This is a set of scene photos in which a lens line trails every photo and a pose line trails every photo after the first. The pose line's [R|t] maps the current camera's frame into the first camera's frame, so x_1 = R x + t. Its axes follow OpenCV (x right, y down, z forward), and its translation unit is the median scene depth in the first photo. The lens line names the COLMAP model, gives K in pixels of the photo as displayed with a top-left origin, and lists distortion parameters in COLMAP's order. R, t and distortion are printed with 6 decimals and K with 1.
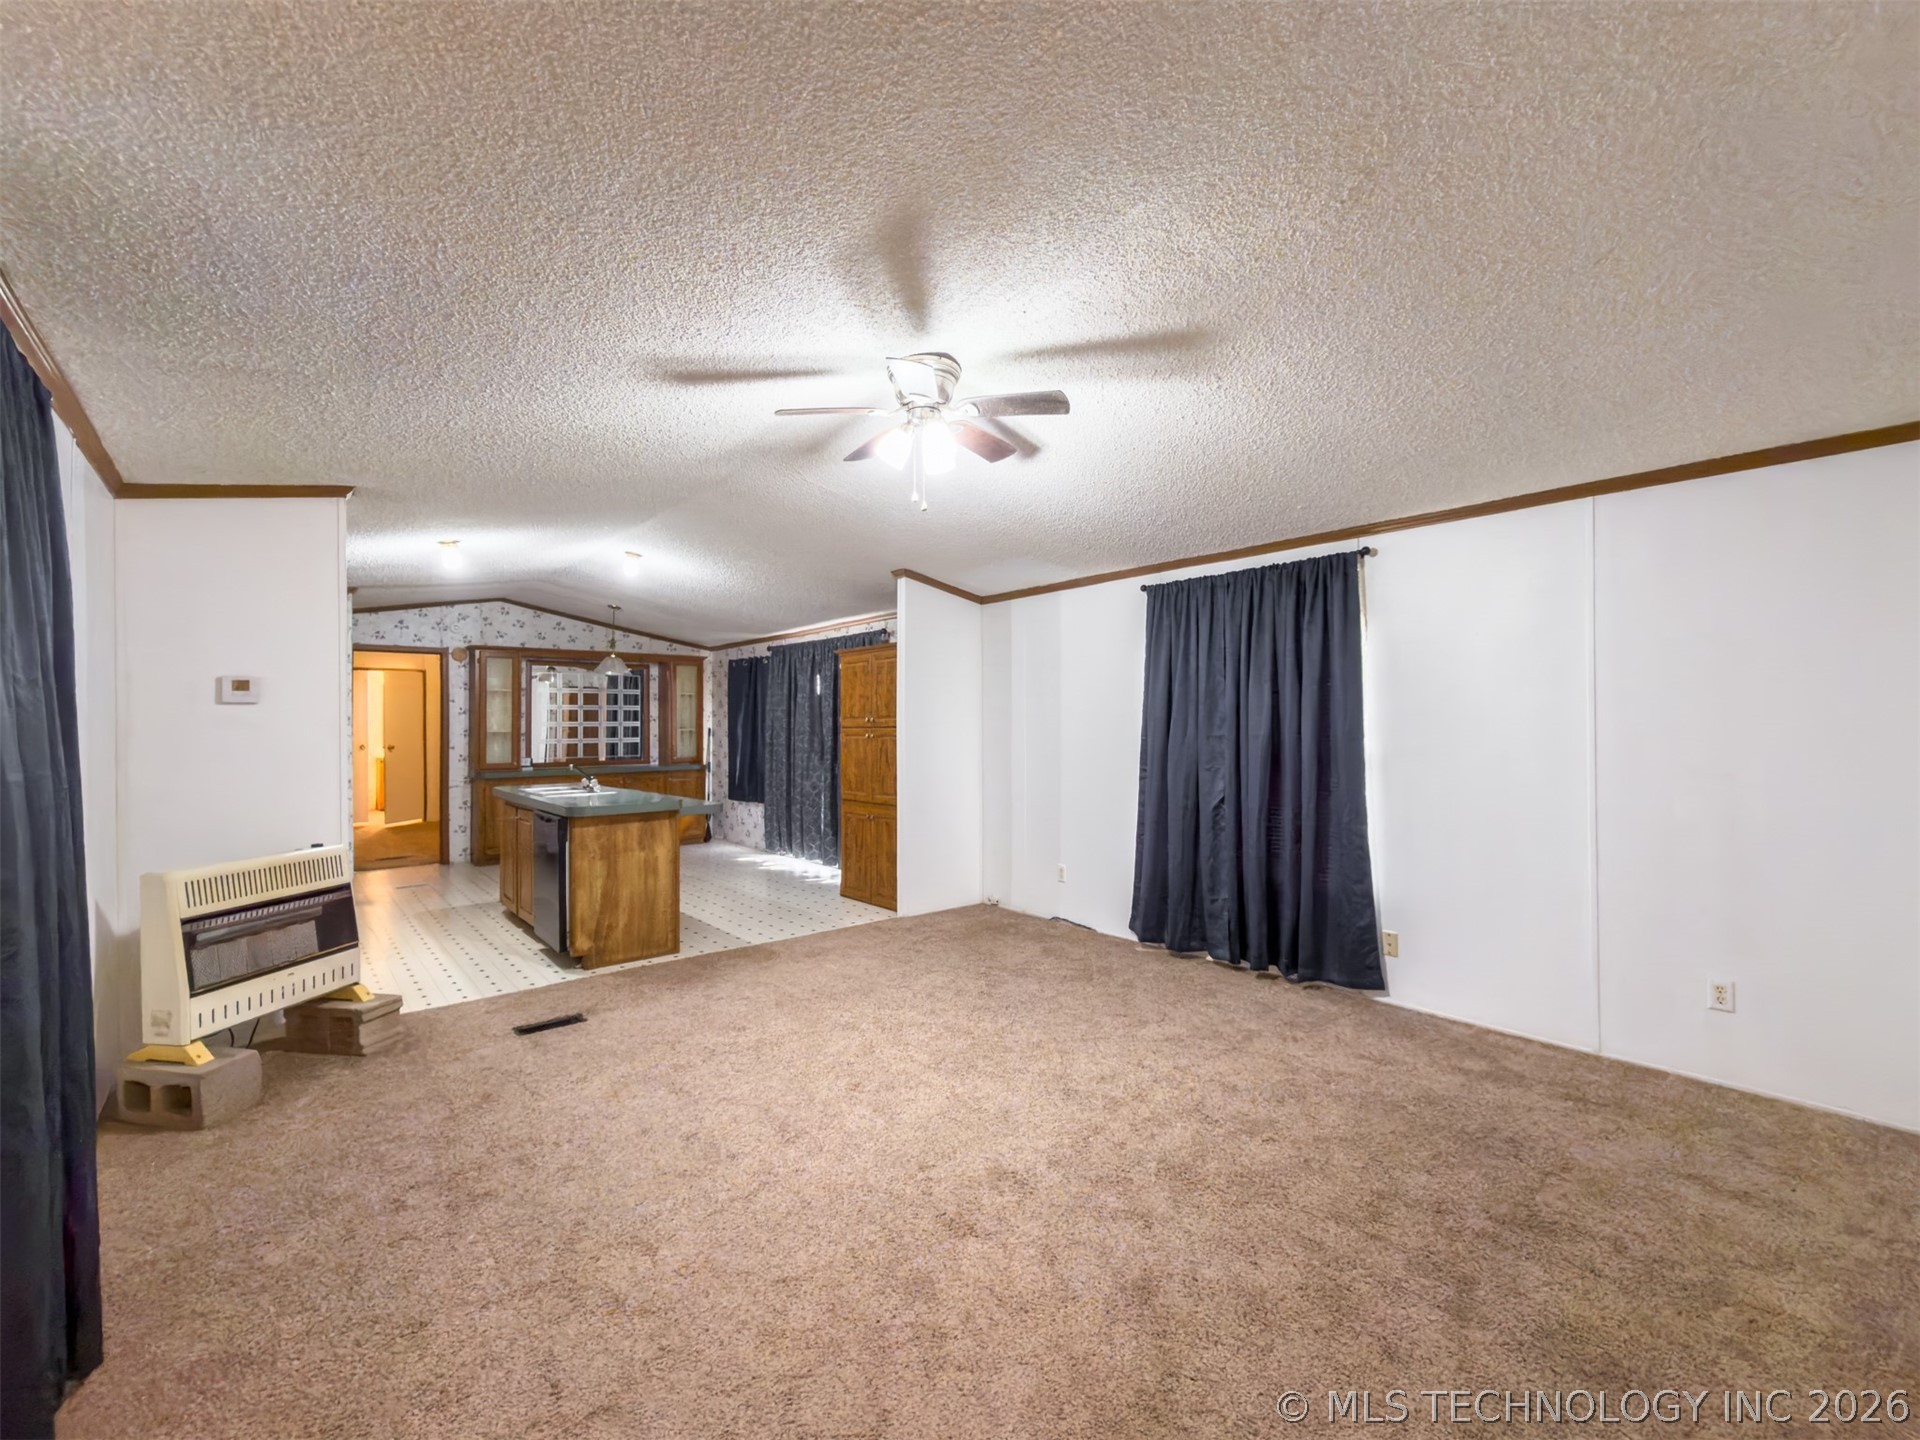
lens RADIAL K [[811.6, 0, 957.5], [0, 811.6, 718.5], [0, 0, 1]] dist [-0.000302, -0.000153]
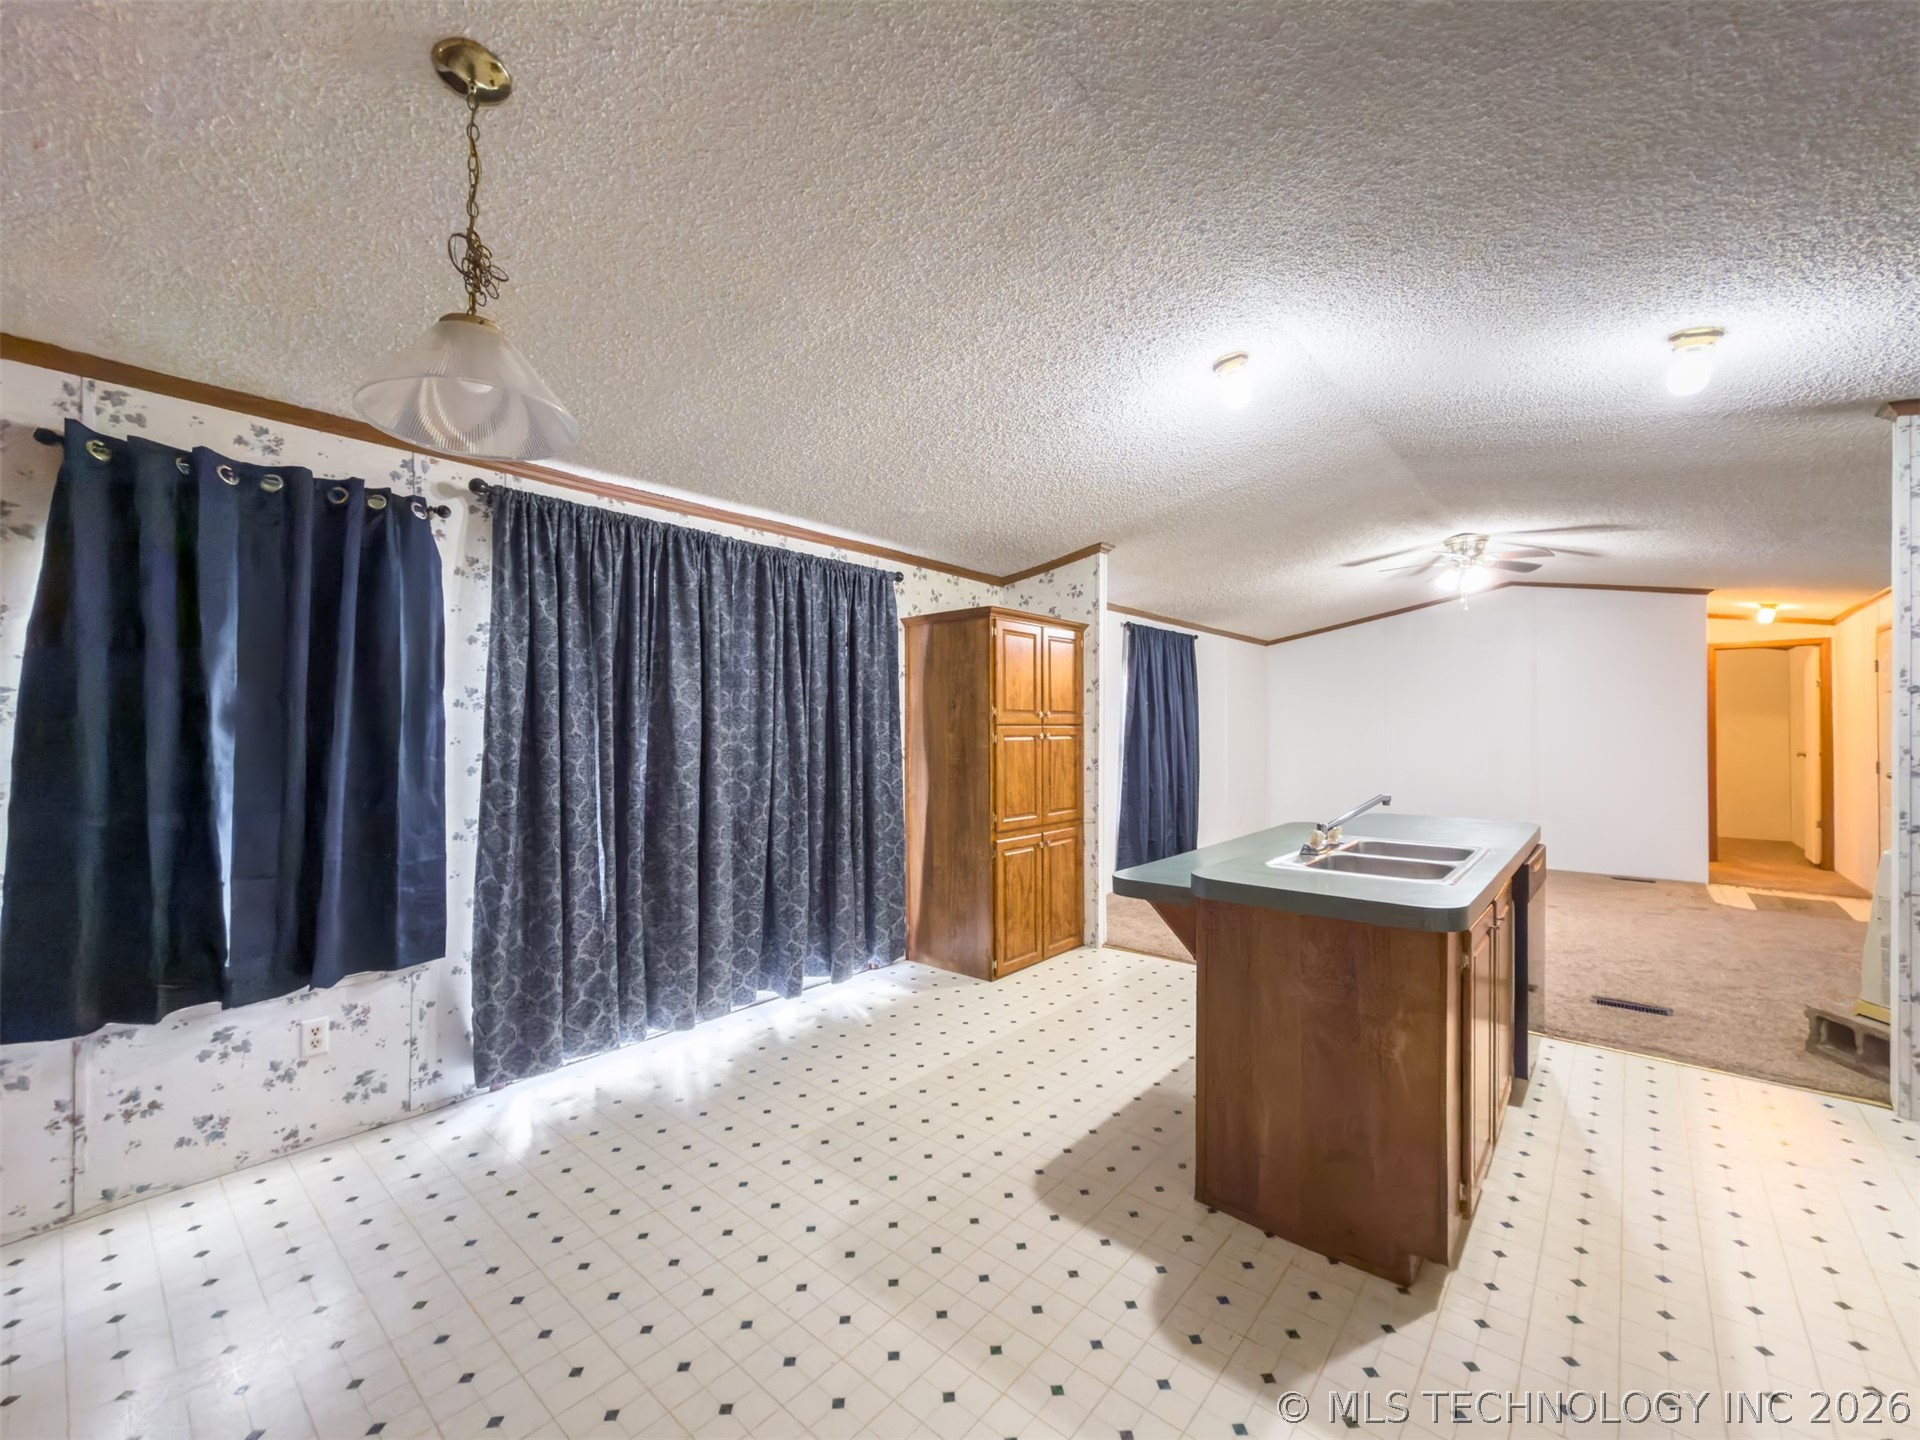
lens RADIAL K [[782.8, 0, 950.8], [0, 782.8, 729.2], [0, 0, 1]] dist [-0.000940, -0.000075]
pose [[-0.151095, 0.005591, 0.988503, -1.064146], [-0.006597, 0.999956, -0.006665, 0.027152], [-0.988497, -0.007528, -0.151051, 1.573593]]
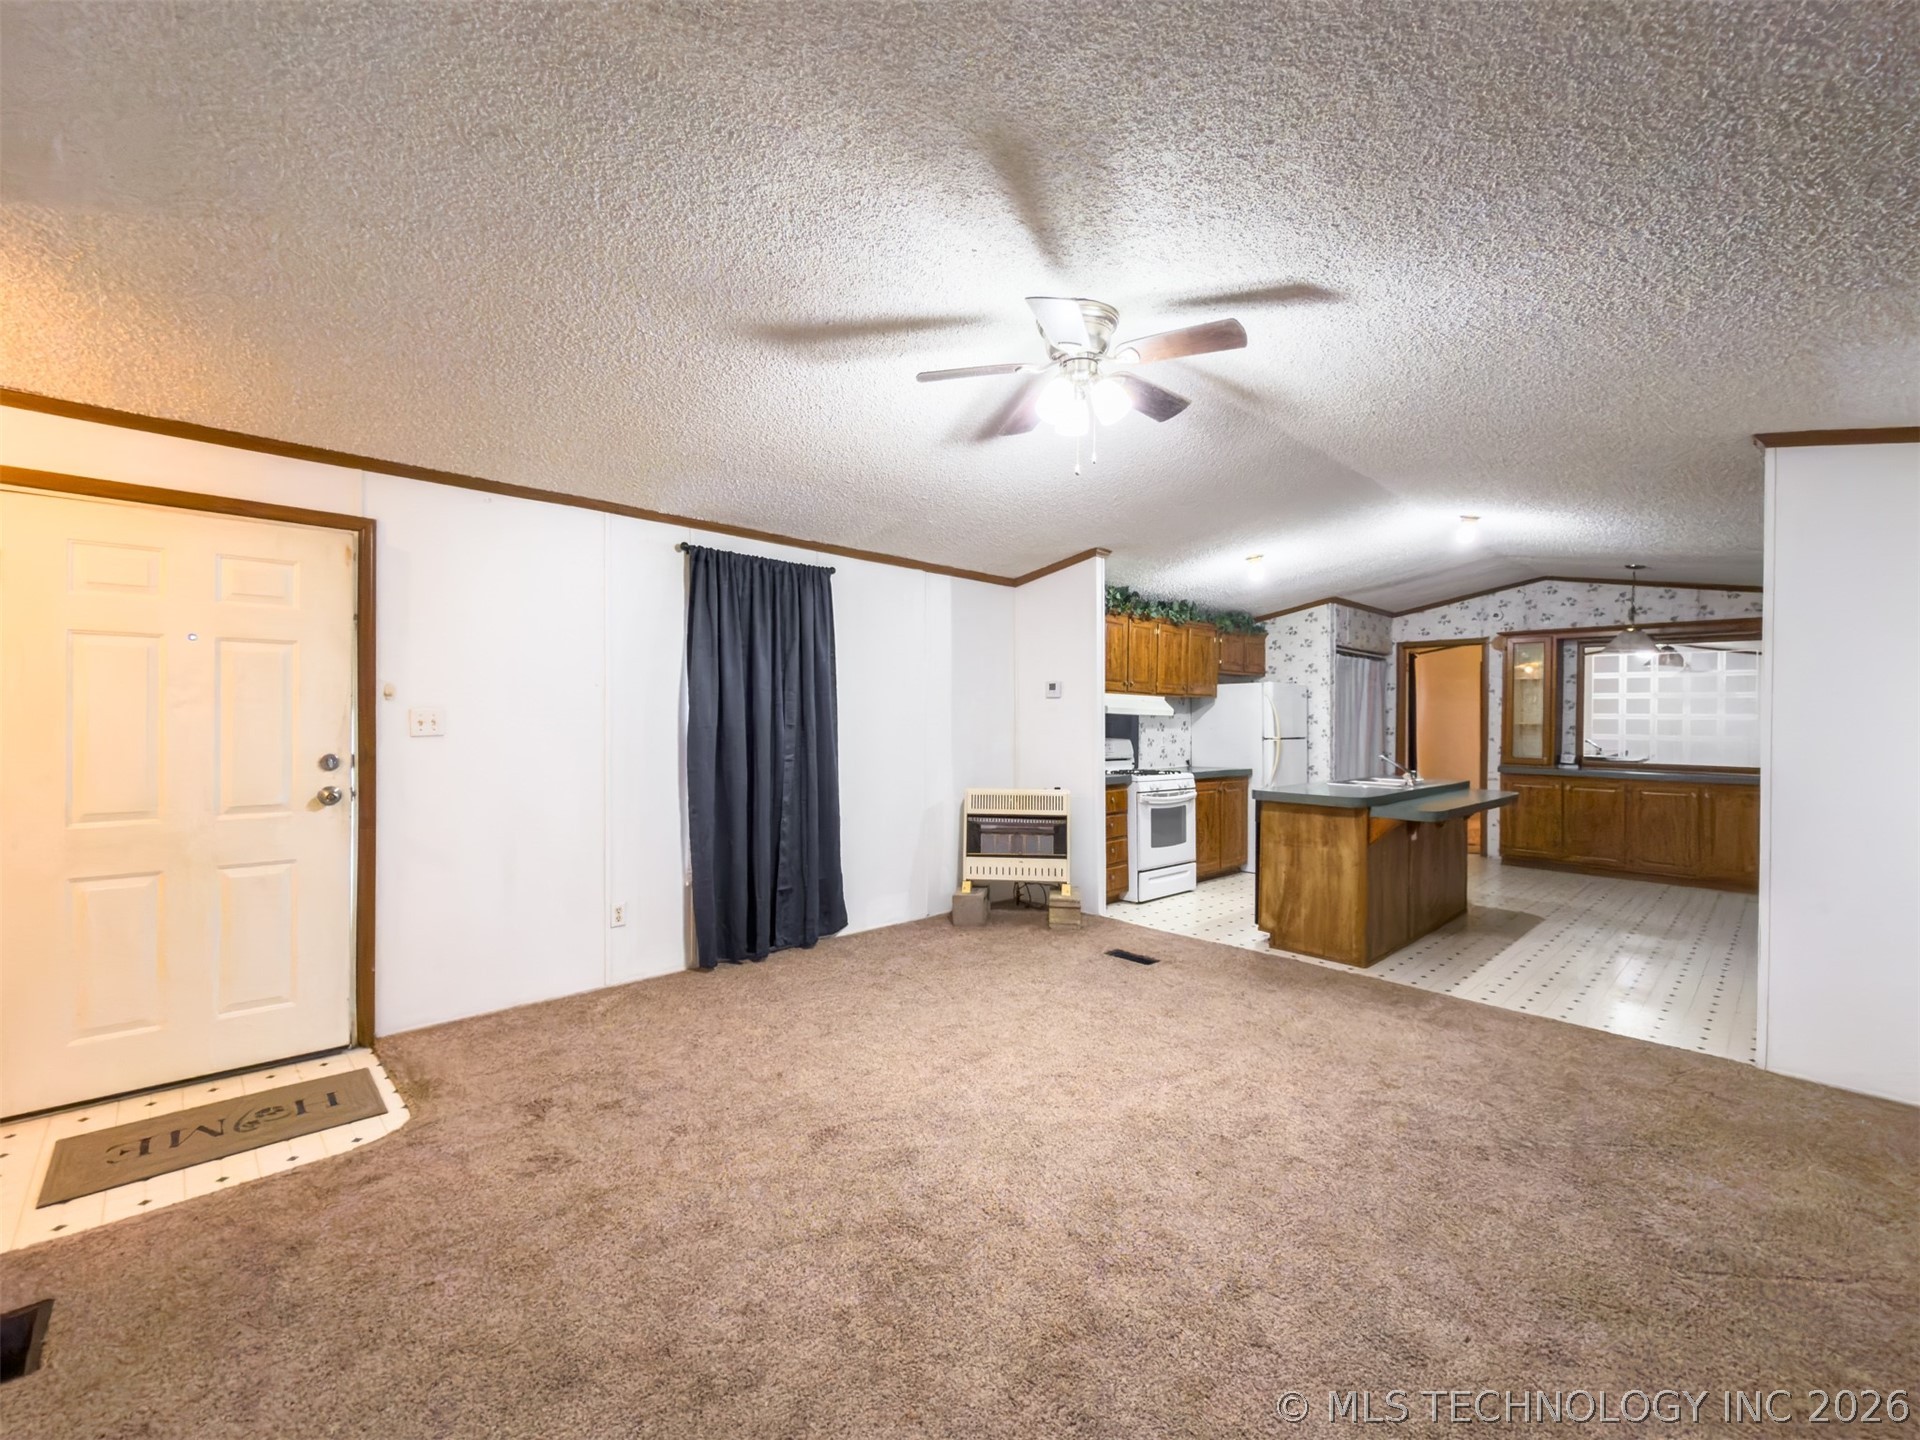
lens RADIAL K [[817.8, 0, 954.8], [0, 817.8, 712.0], [0, 0, 1]] dist [0.002672, 0.000207]
pose [[0.062948, 0.004852, -0.998005, 0.553124], [-0.004400, 0.999980, 0.004584, 0.002595], [0.998007, 0.004102, 0.062968, 0.509662]]
